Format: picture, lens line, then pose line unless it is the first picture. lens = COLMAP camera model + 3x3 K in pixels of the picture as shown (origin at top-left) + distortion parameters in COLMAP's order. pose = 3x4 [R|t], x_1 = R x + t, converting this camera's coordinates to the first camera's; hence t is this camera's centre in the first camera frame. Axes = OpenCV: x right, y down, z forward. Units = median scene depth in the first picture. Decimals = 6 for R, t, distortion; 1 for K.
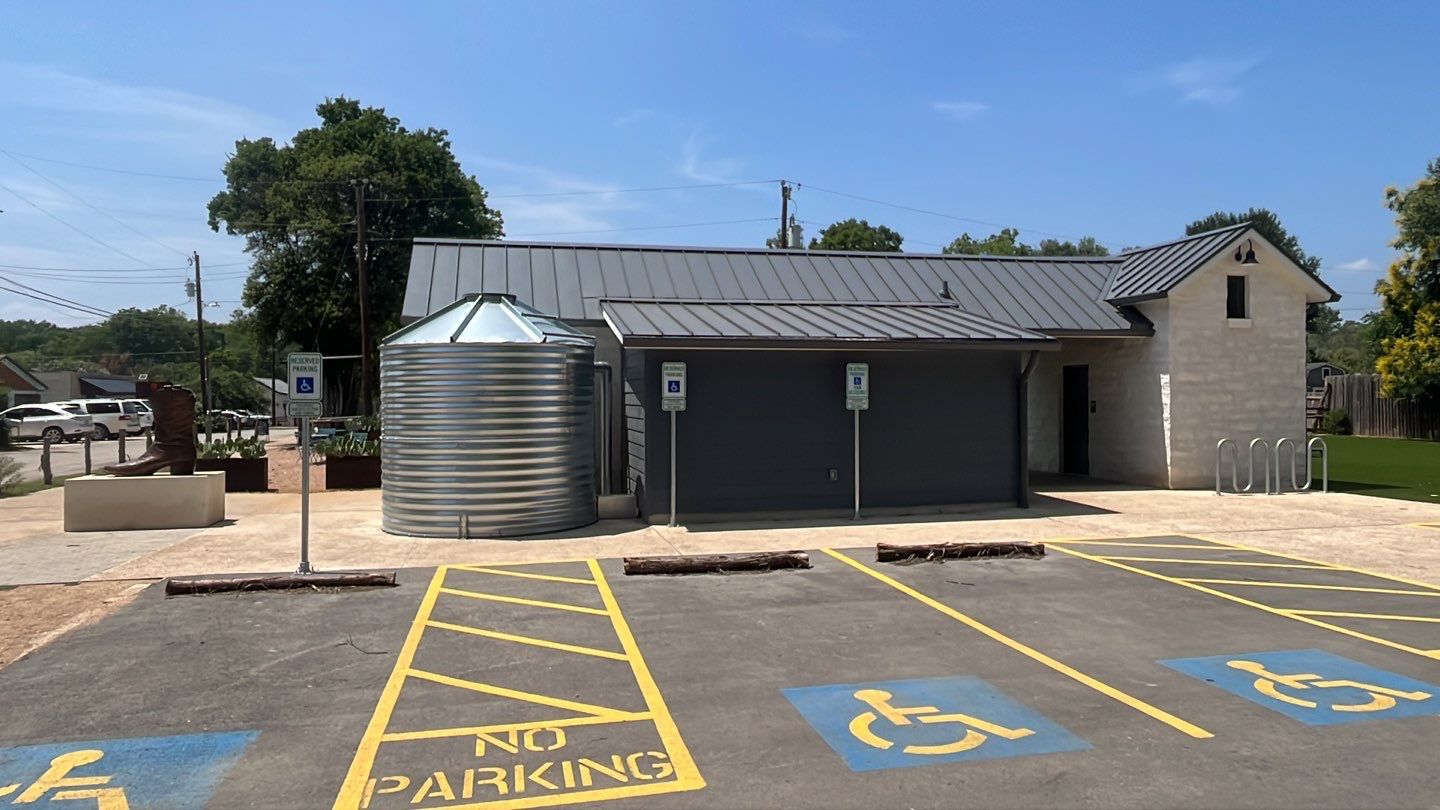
lens RADIAL K [[930.1, 0, 723.1], [0, 930.1, 401.7], [0, 0, 1]] dist [-0.000326, -0.003278]
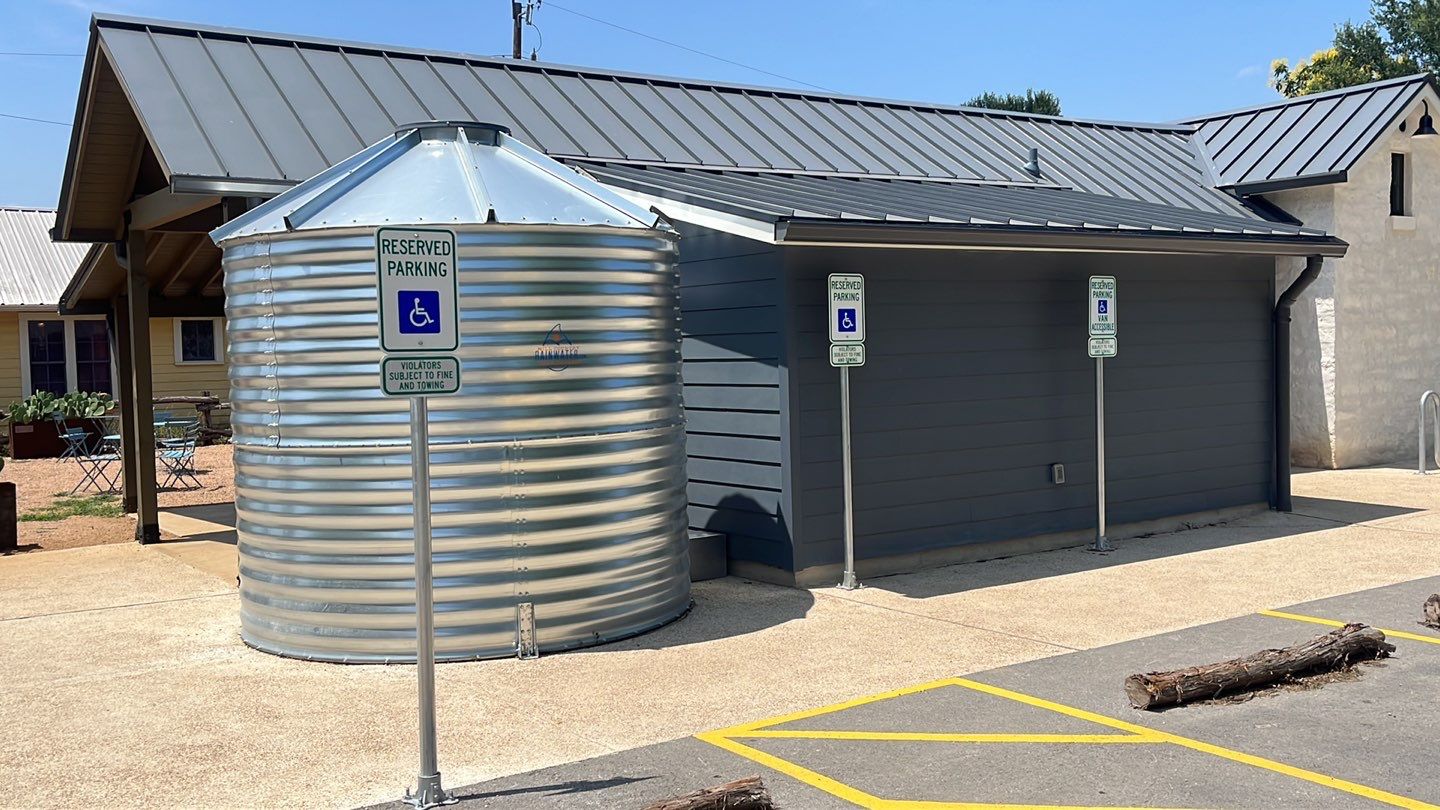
lens RADIAL K [[1373.3, 0, 712.7], [0, 1373.3, 440.8], [0, 0, 1]] dist [-0.006253, 0.000000]
pose [[0.933656, -0.047779, 0.354969, -0.292908], [0.029268, 0.997926, 0.057337, 0.003474], [-0.356973, -0.043144, 0.933118, 0.232019]]
